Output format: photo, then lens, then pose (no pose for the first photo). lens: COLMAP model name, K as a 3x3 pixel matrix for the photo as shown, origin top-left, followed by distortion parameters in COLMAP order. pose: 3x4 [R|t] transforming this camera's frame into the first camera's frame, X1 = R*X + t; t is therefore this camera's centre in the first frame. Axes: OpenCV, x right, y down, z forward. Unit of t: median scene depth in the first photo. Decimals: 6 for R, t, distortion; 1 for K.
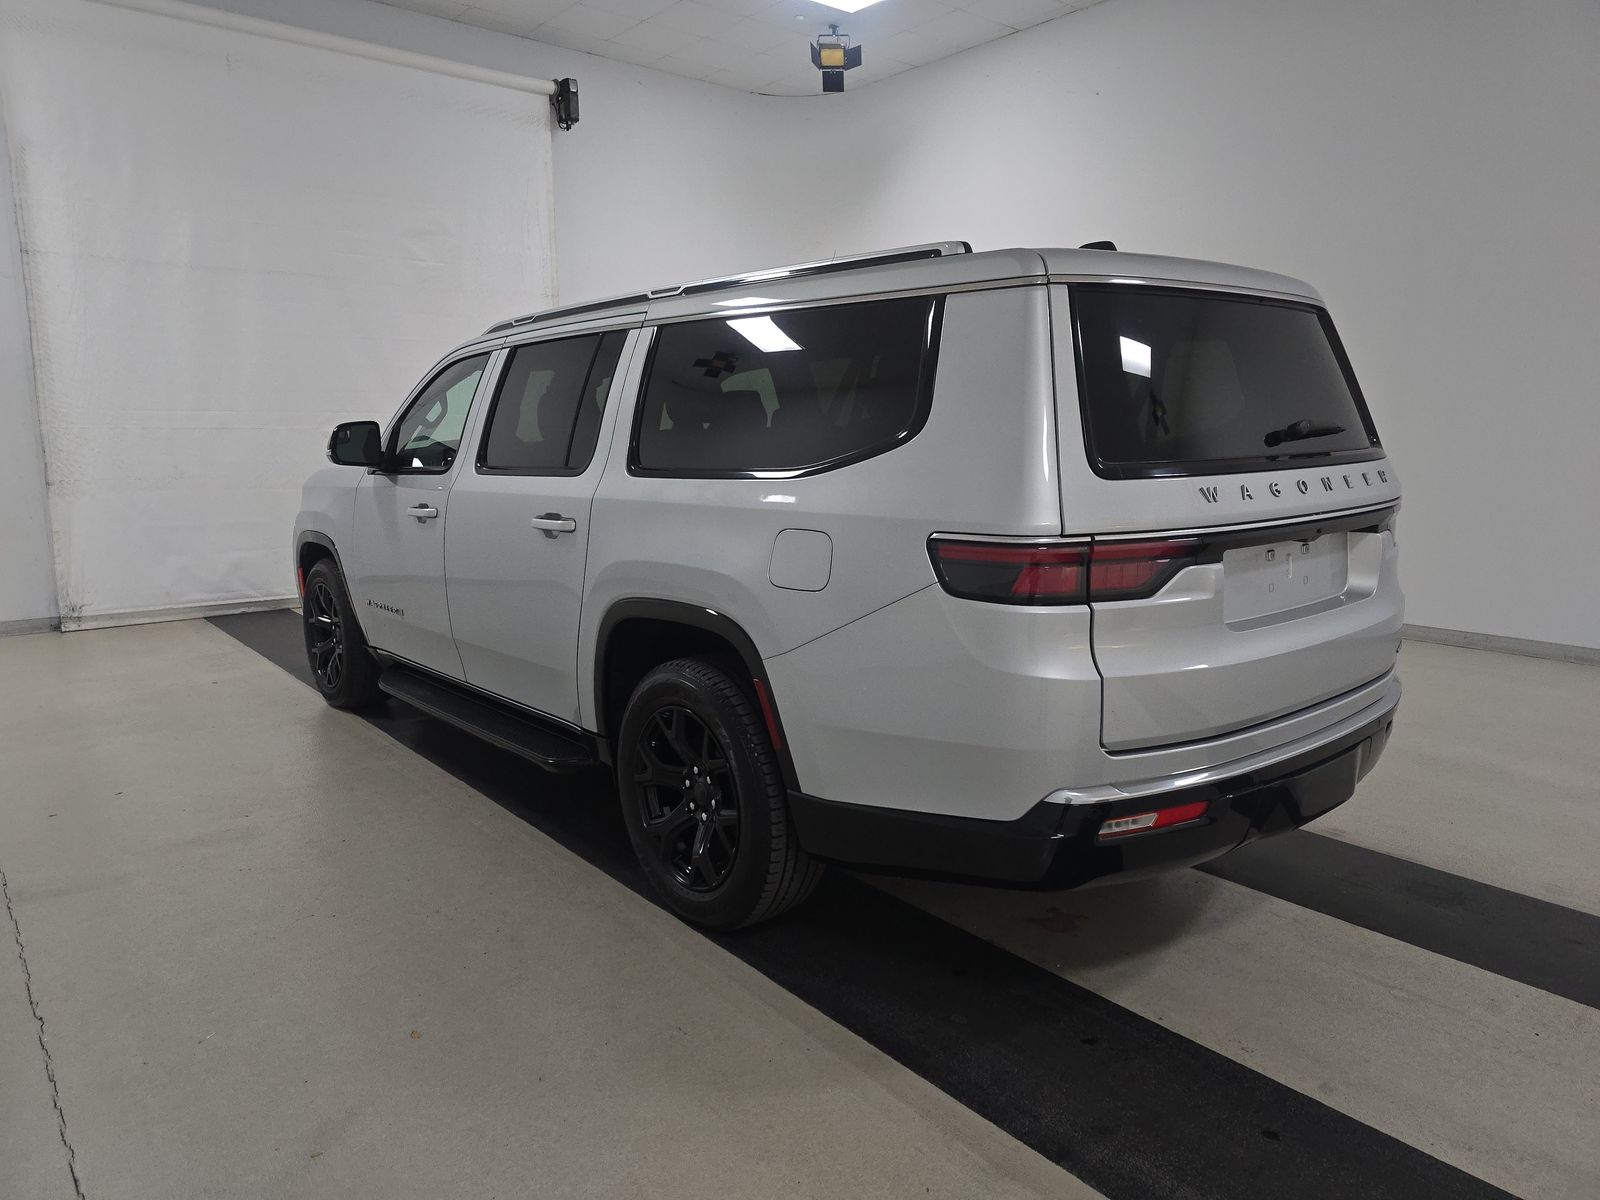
lens RADIAL K [[1066.4, 0, 803.4], [0, 1066.4, 664.1], [0, 0, 1]] dist [0.062014, -0.052940]
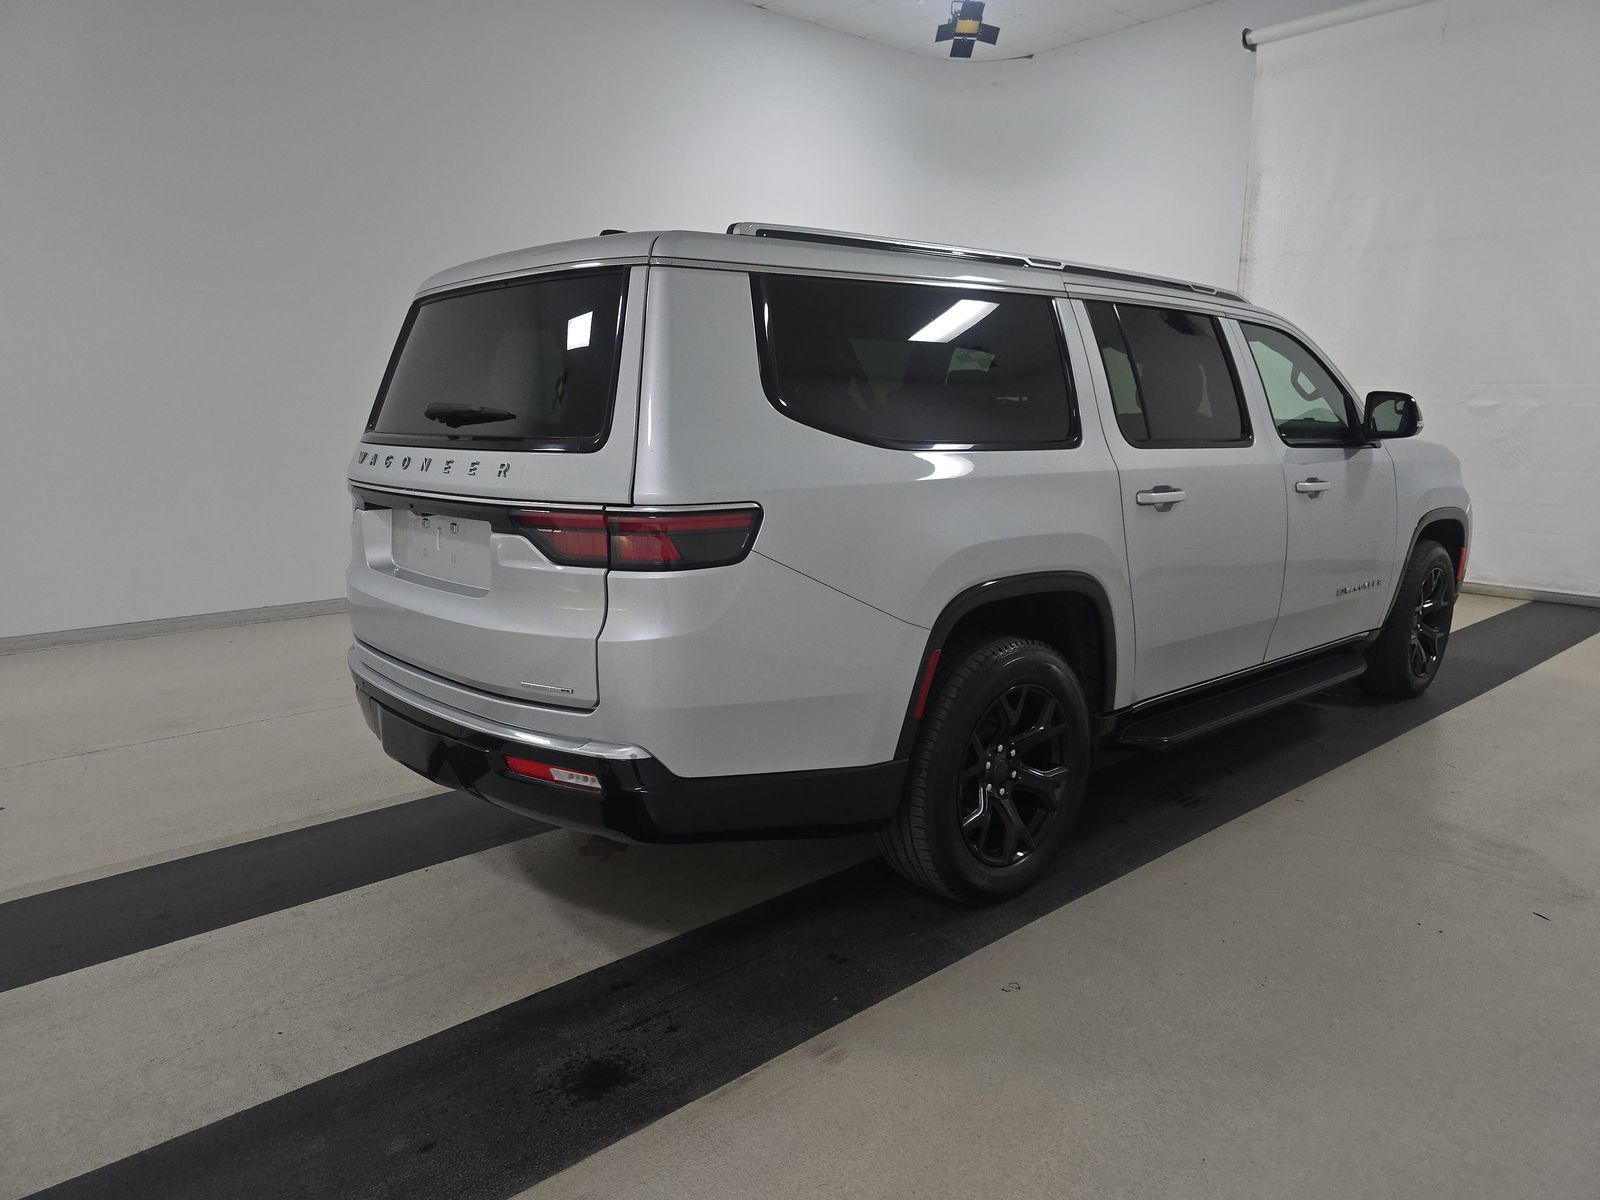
lens RADIAL K [[1069.6, 0, 800.0], [0, 1069.6, 600.0], [0, 0, 1]] dist [0.007383, 0.003692]
pose [[0.023857, 0.183092, -0.982806, 1.315483], [-0.203335, 0.963426, 0.174546, -0.249481], [0.978819, 0.195675, 0.060213, 1.114202]]
